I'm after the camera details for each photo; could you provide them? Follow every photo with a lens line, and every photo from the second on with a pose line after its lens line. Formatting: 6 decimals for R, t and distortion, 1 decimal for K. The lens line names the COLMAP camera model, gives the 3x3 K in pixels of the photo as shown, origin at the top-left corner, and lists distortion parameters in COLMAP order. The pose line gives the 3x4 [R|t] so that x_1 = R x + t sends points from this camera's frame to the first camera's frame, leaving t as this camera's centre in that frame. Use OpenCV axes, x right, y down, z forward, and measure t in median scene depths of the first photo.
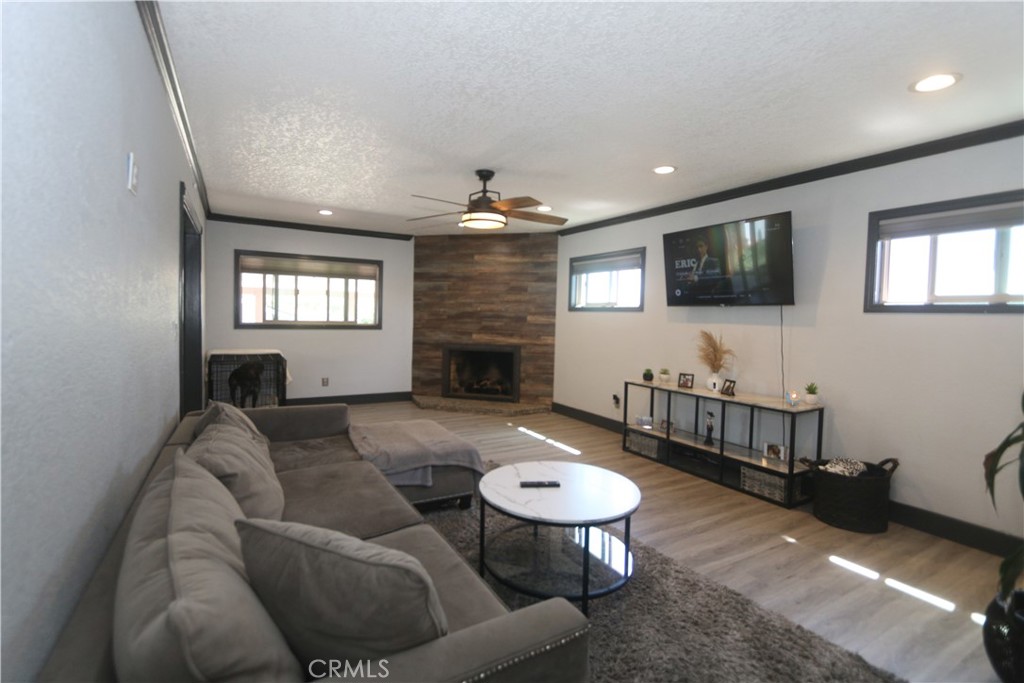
lens RADIAL K [[487.9, 0, 512.0], [0, 487.9, 341.5], [0, 0, 1]] dist [0.037582, -0.000045]
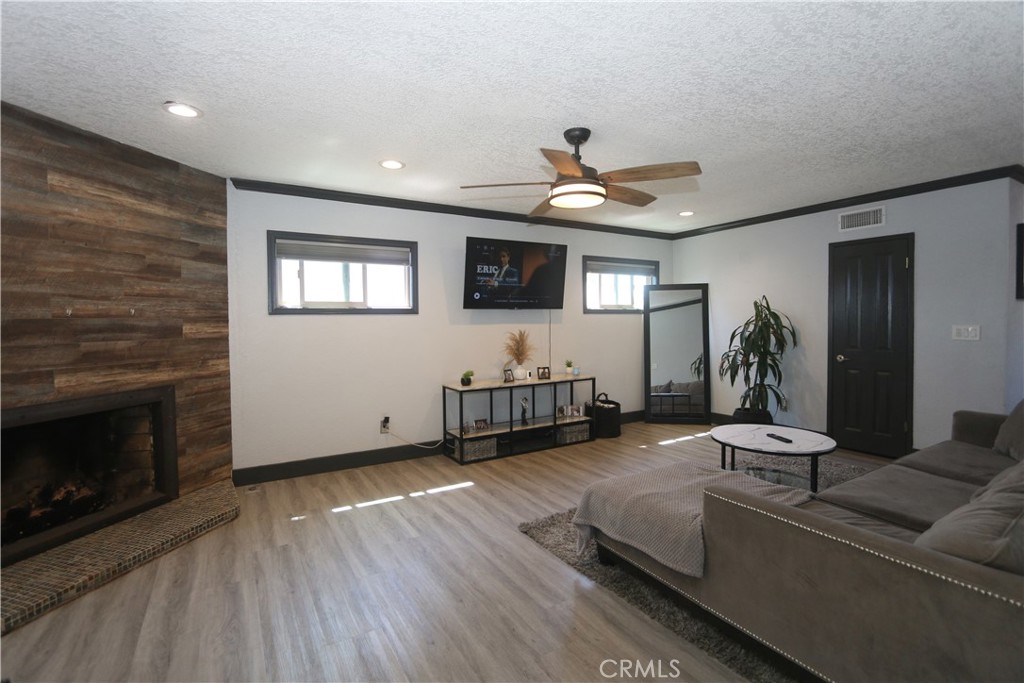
lens RADIAL K [[463.6, 0, 512.0], [0, 463.6, 341.5], [0, 0, 1]] dist [-0.001355, -0.000215]
pose [[-0.007026, -0.066857, 0.997738, -0.464744], [0.063979, 0.995688, 0.067170, -0.045741], [-0.997926, 0.064307, -0.002719, 0.663947]]
